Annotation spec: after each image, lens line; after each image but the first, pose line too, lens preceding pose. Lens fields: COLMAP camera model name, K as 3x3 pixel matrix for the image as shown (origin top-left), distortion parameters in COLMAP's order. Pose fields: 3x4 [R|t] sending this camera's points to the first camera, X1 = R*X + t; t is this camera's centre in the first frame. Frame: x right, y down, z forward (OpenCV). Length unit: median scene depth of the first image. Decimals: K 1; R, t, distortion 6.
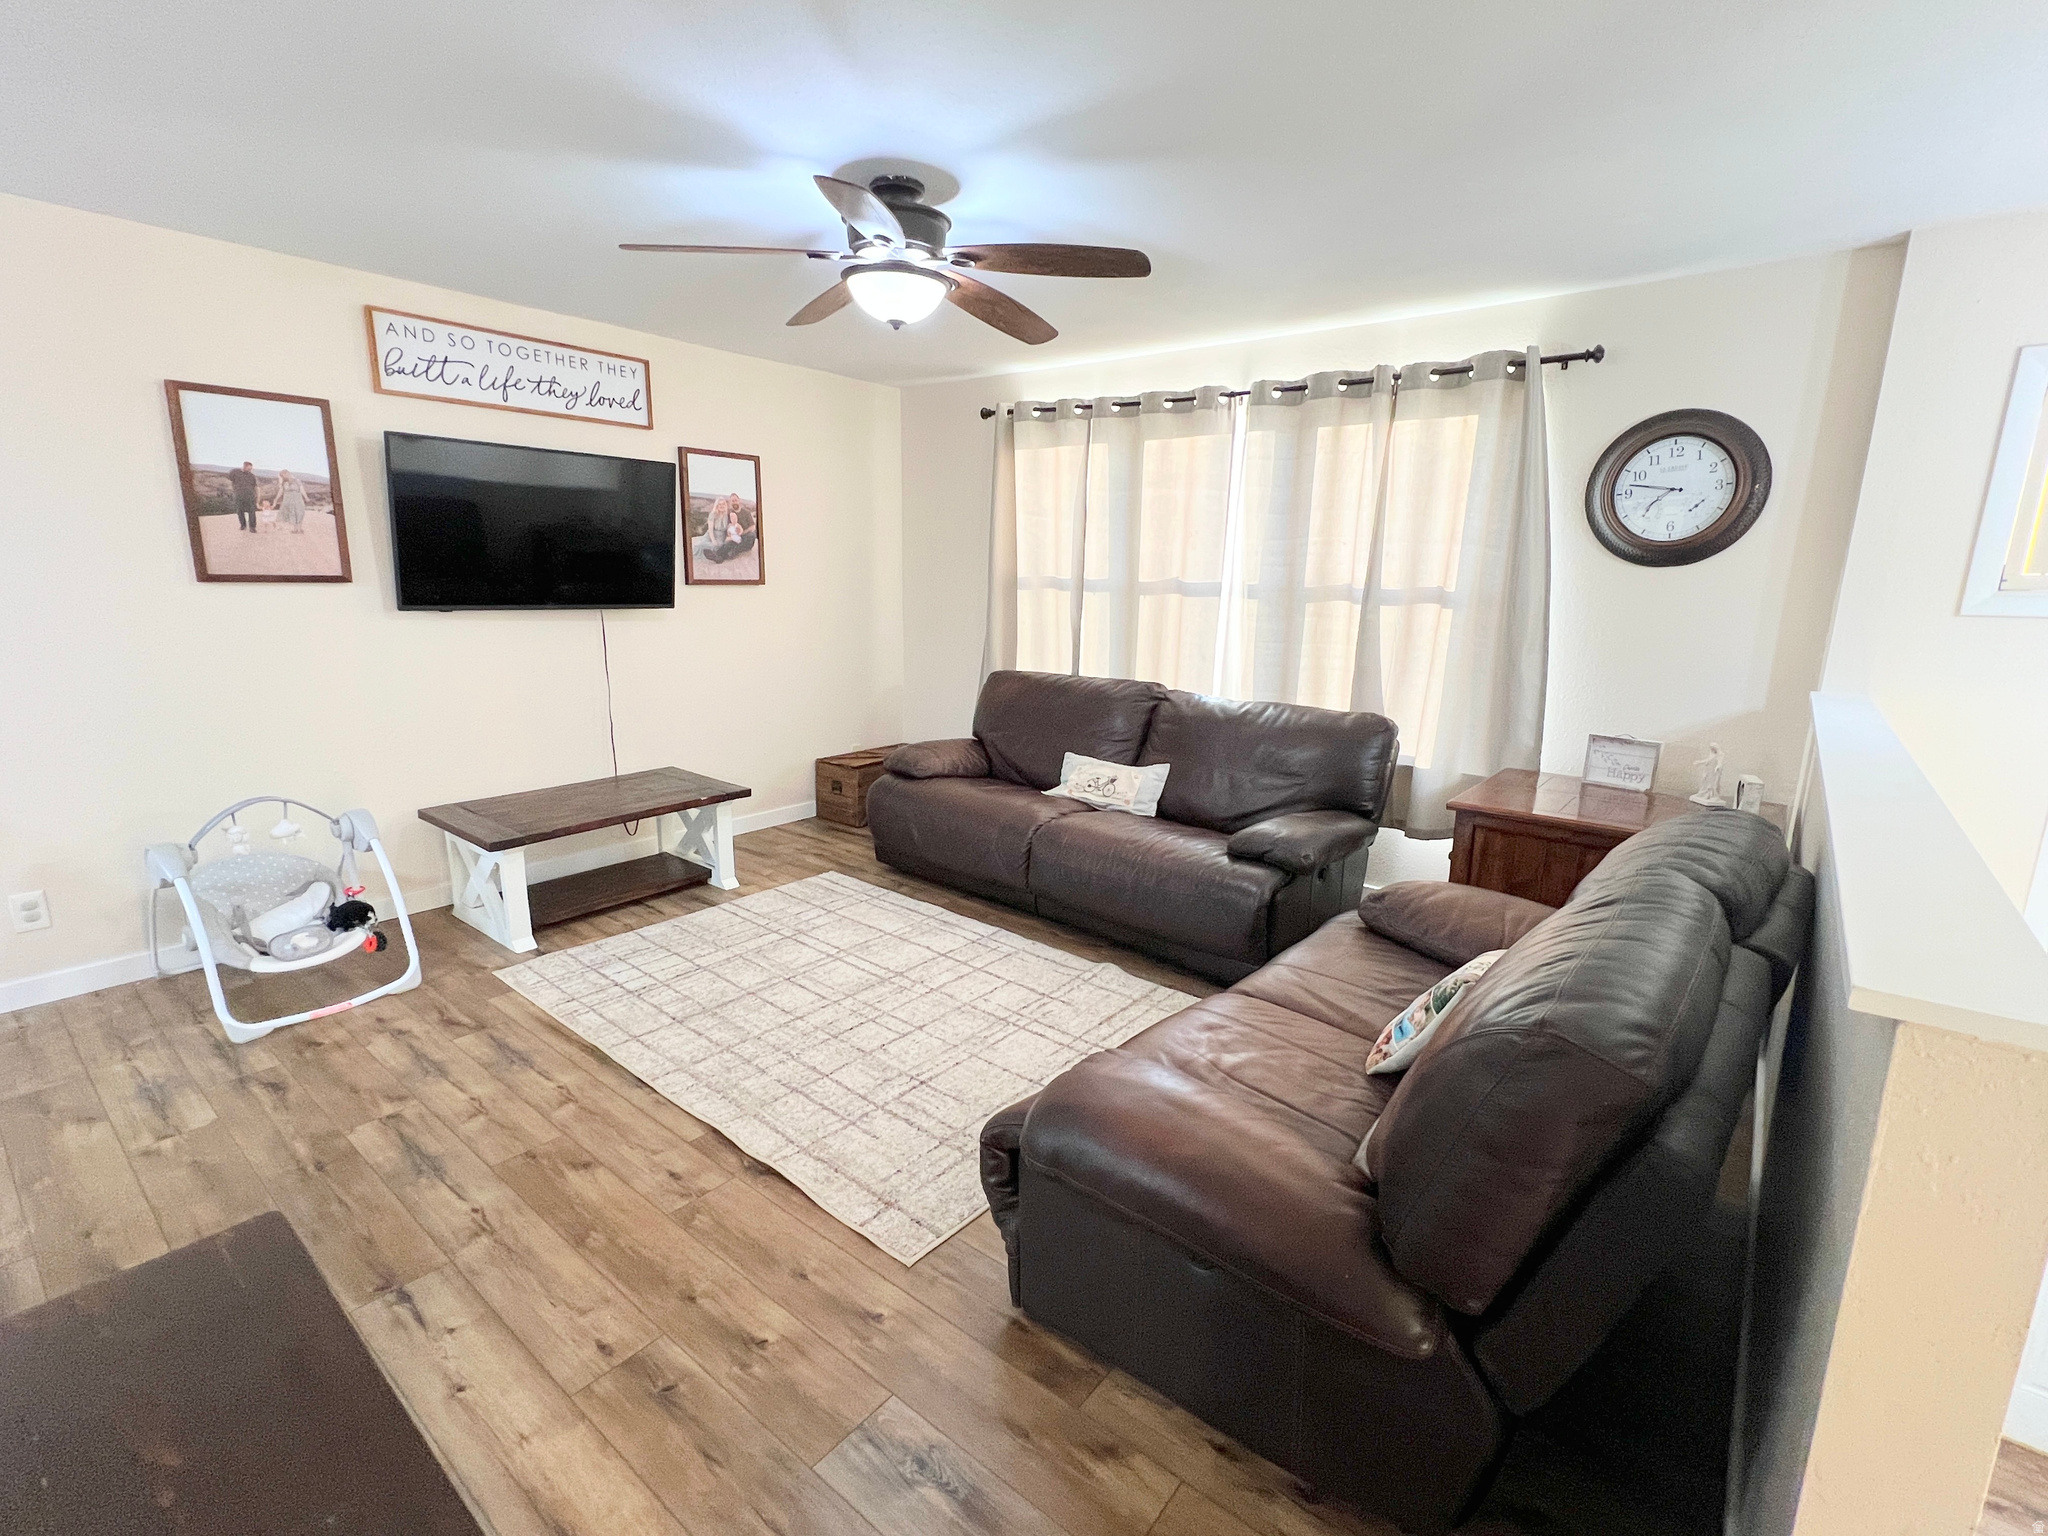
lens RADIAL K [[936.1, 0, 1016.7], [0, 936.1, 770.0], [0, 0, 1]] dist [0.000068, -0.000276]
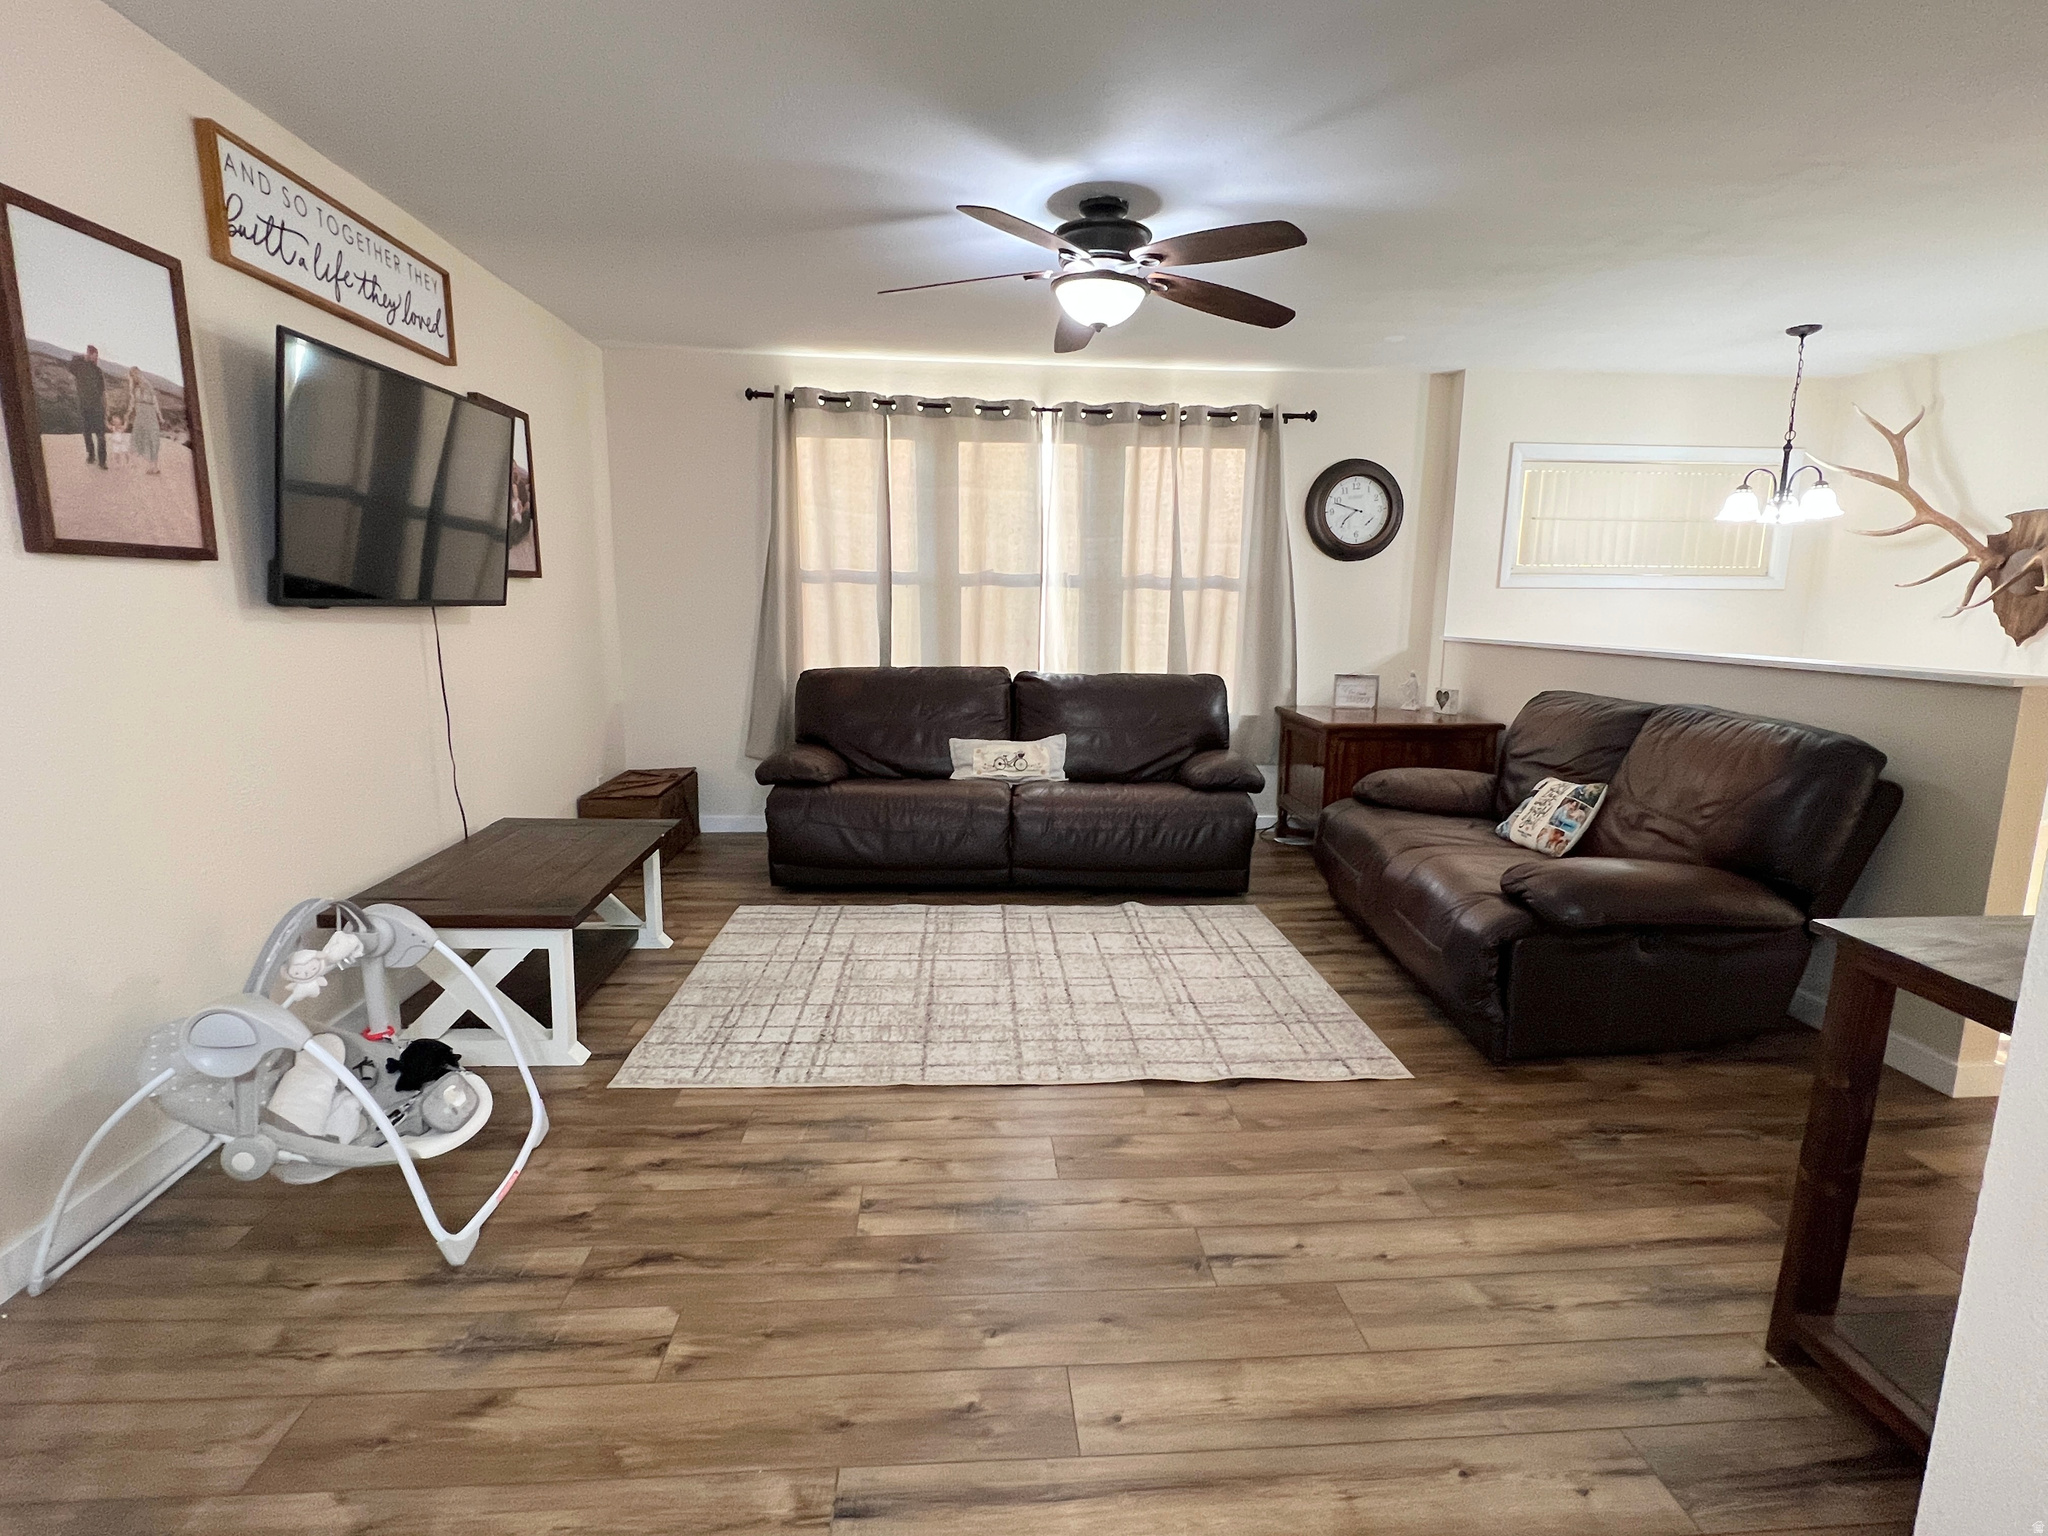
lens RADIAL K [[1004.6, 0, 1017.8], [0, 1004.6, 771.0], [0, 0, 1]] dist [-0.001448, -0.000713]
pose [[0.730959, -0.126508, 0.670593, -0.783499], [0.144633, 0.989062, 0.028935, -0.005893], [-0.666919, 0.075840, 0.741261, 0.169422]]
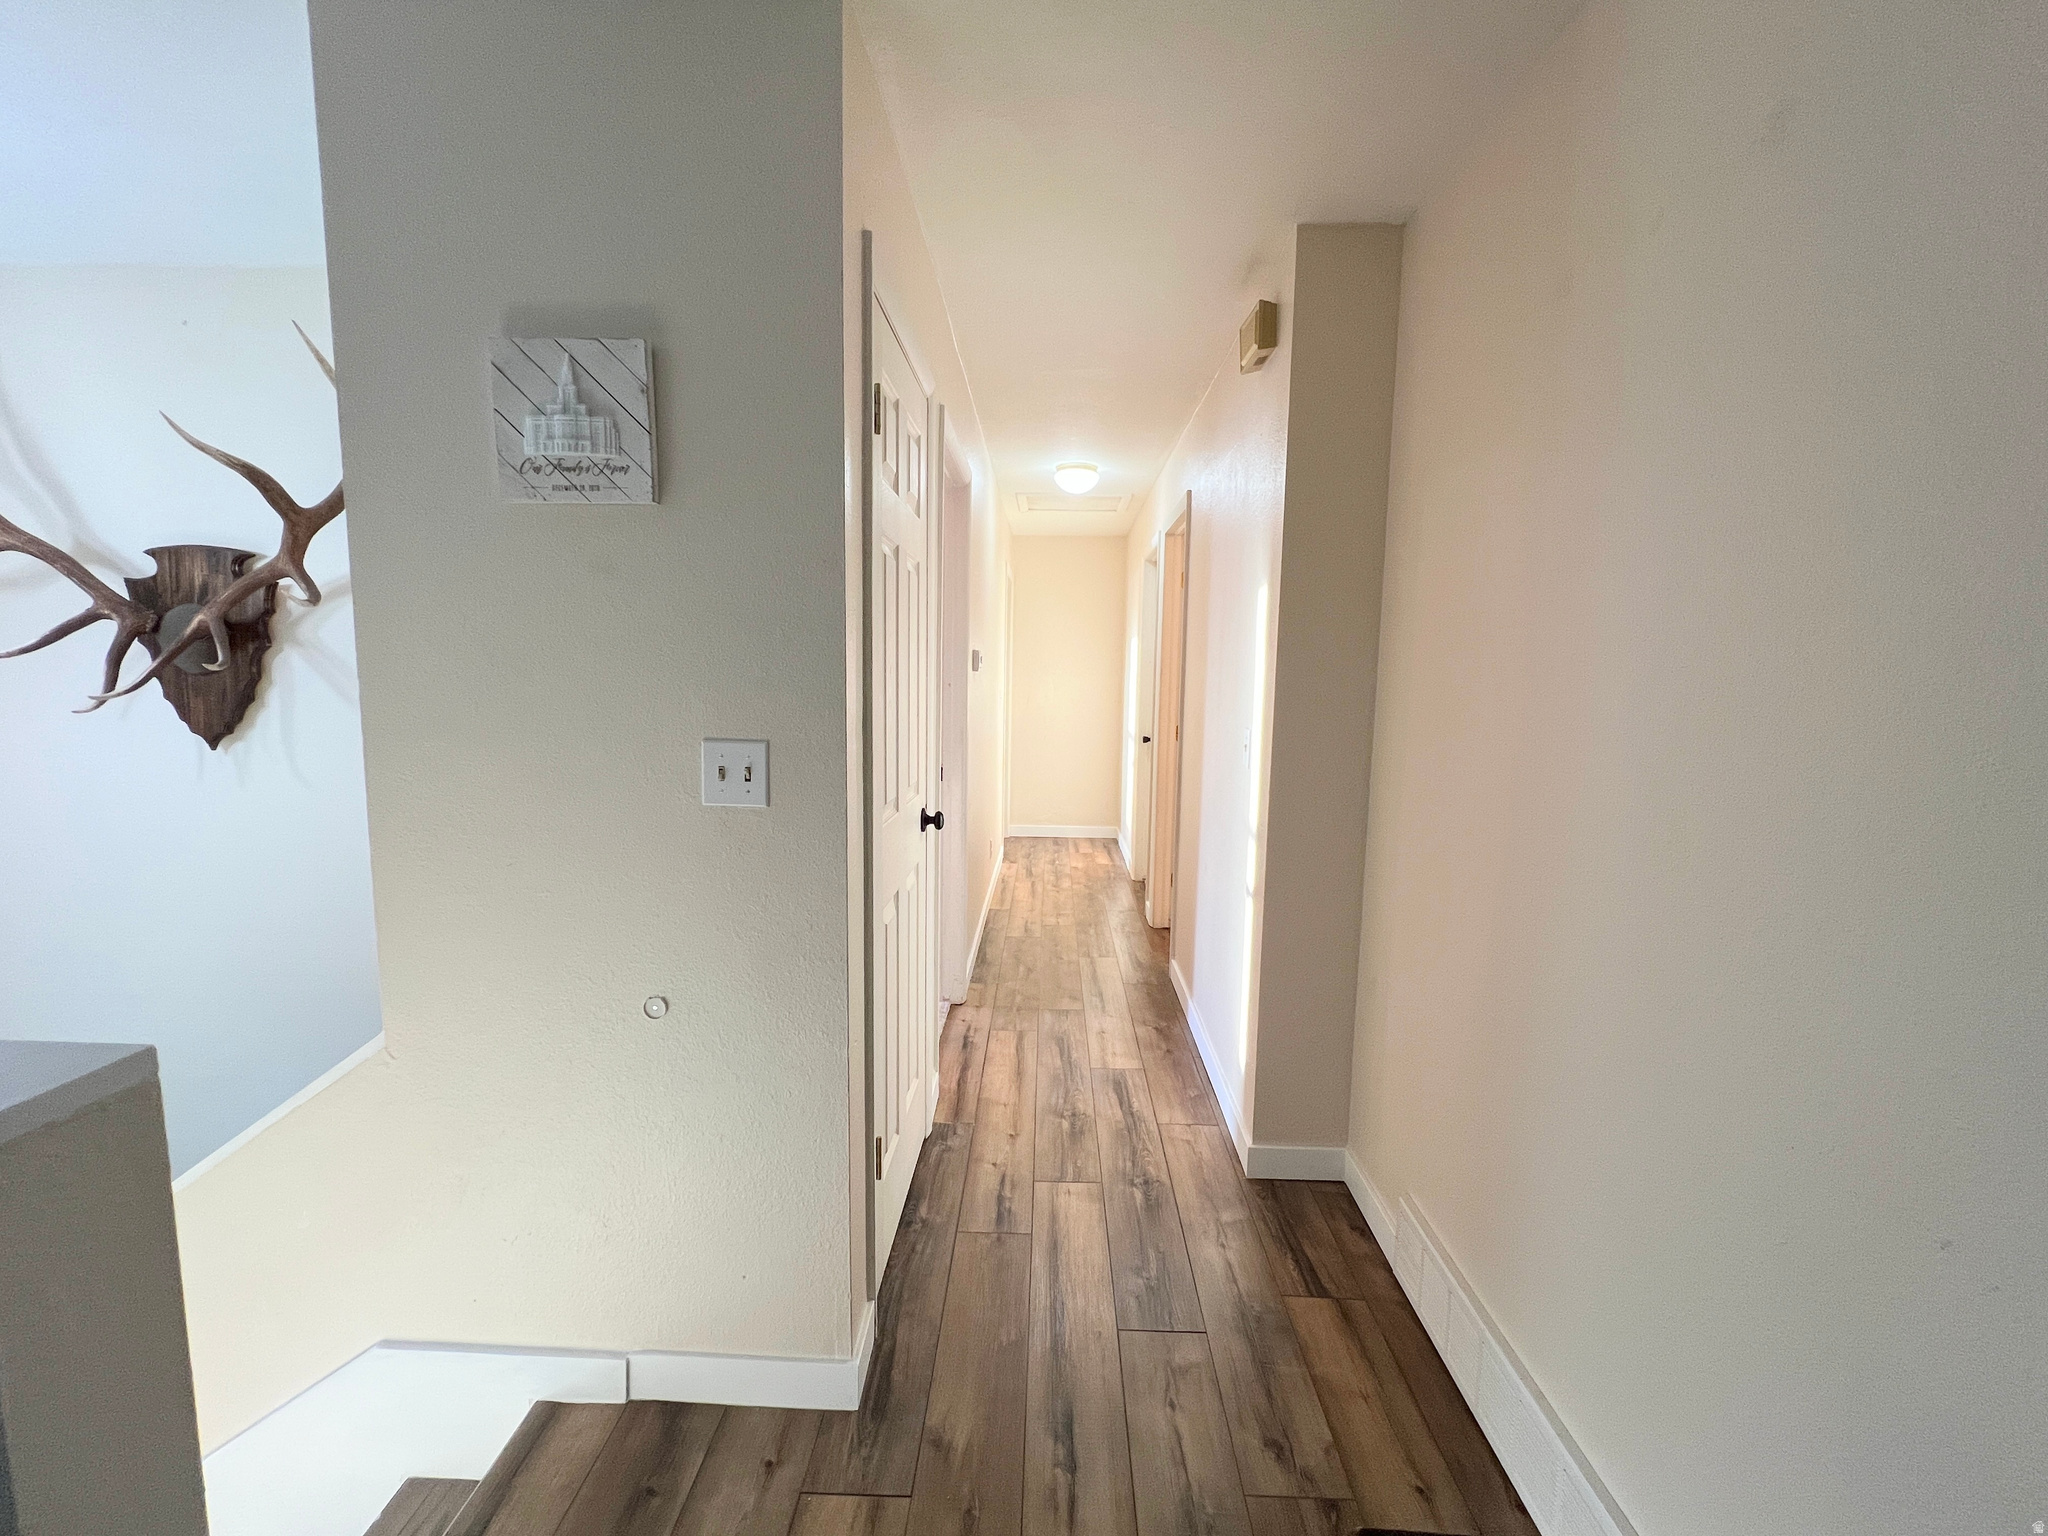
lens RADIAL K [[885.4, 0, 1017.6], [0, 885.4, 770.9], [0, 0, 1]] dist [-0.001555, 0.000310]
pose [[-0.603358, -0.116362, 0.788936, -0.005954], [0.140895, 0.958180, 0.249078, -0.015090], [-0.784926, 0.261440, -0.561730, 0.145265]]
